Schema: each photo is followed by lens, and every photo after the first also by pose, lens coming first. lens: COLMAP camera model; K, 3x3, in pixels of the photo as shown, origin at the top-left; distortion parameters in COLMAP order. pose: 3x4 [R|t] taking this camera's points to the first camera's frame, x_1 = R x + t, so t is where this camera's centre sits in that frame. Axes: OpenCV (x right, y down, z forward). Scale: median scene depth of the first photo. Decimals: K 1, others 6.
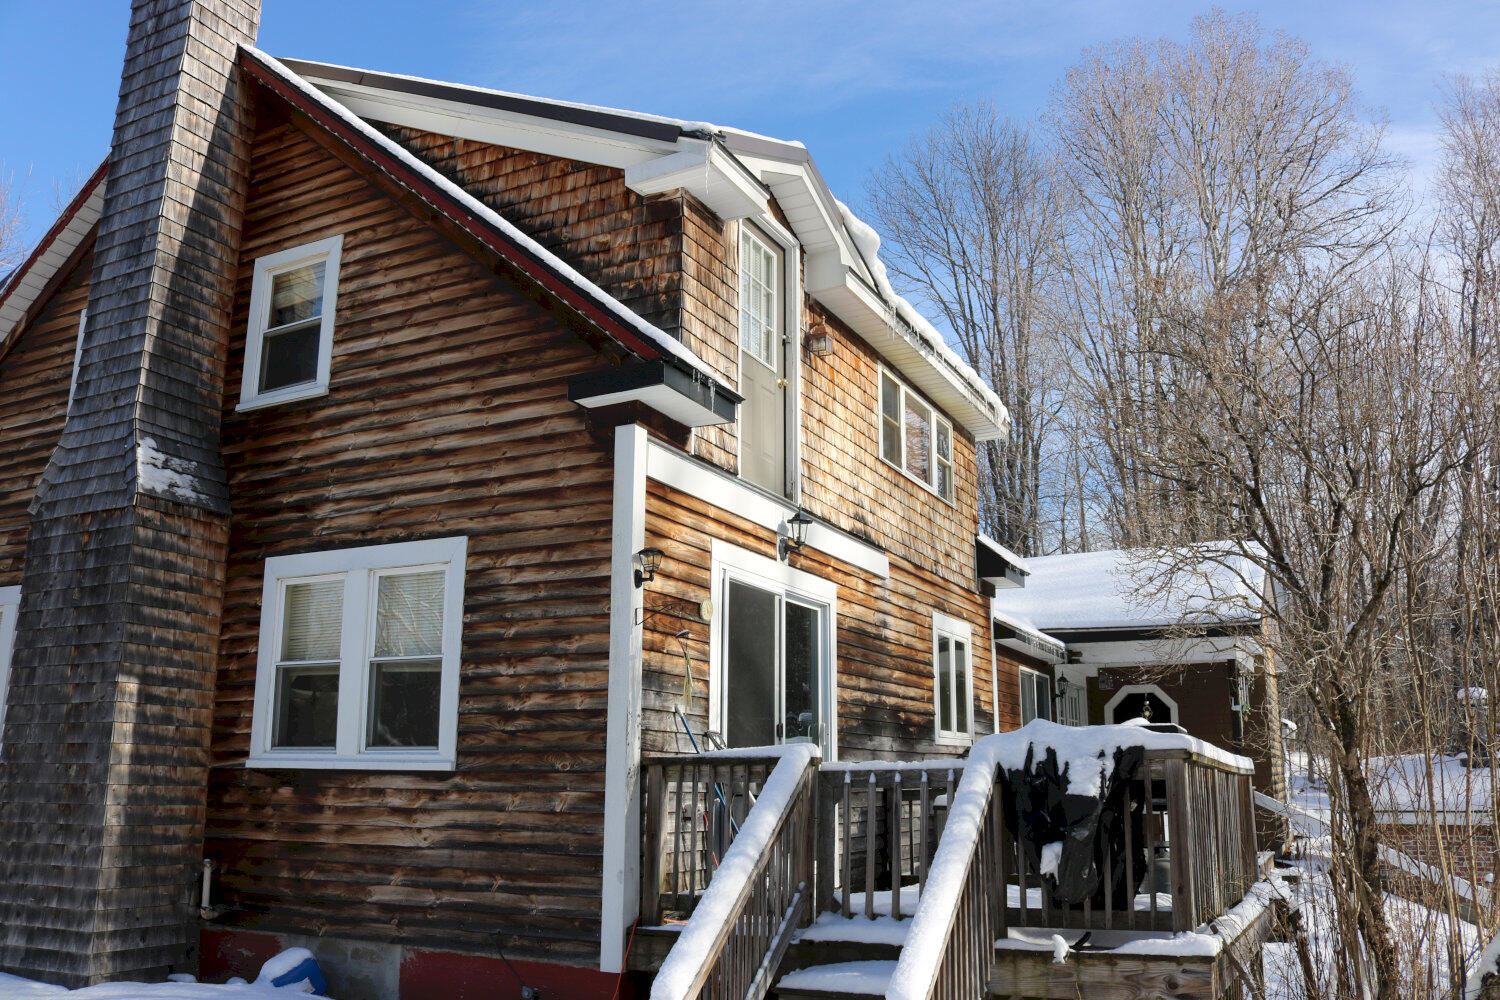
lens RADIAL K [[1248.2, 0, 749.7], [0, 1248.2, 475.3], [0, 0, 1]] dist [-0.153186, 0.123171]
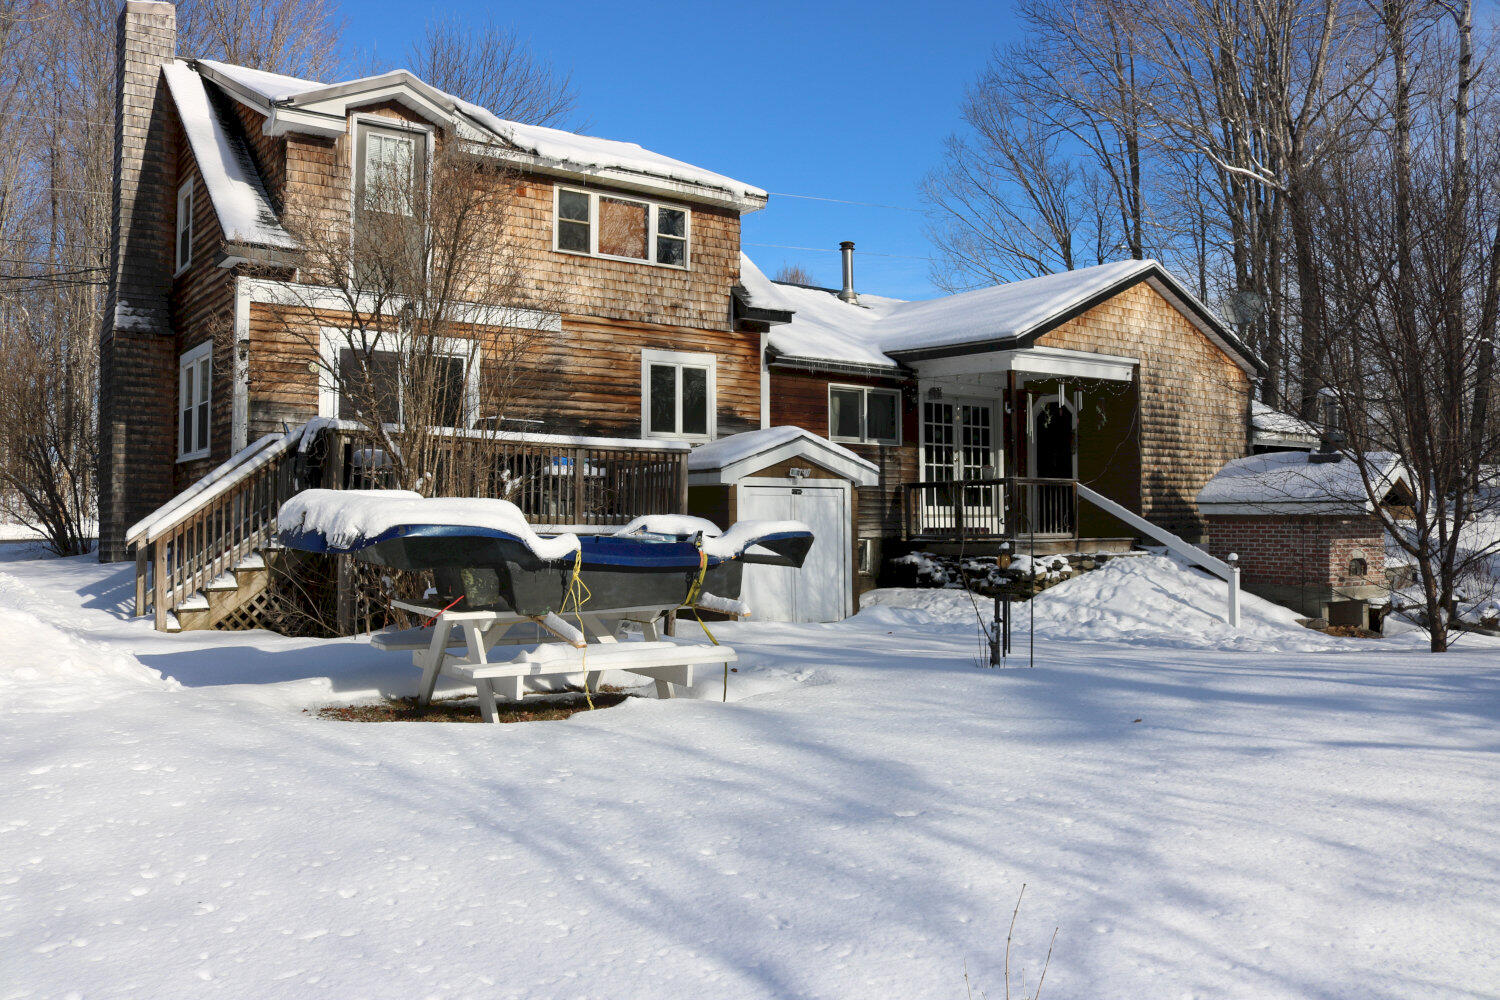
lens RADIAL K [[1248.2, 0, 749.0], [0, 1248.2, 475.3], [0, 0, 1]] dist [-0.153186, 0.123171]
pose [[0.892375, -0.025088, -0.450596, 1.270519], [0.116685, 0.977329, 0.176671, 0.018629], [0.435948, -0.210235, 0.875072, -0.318630]]
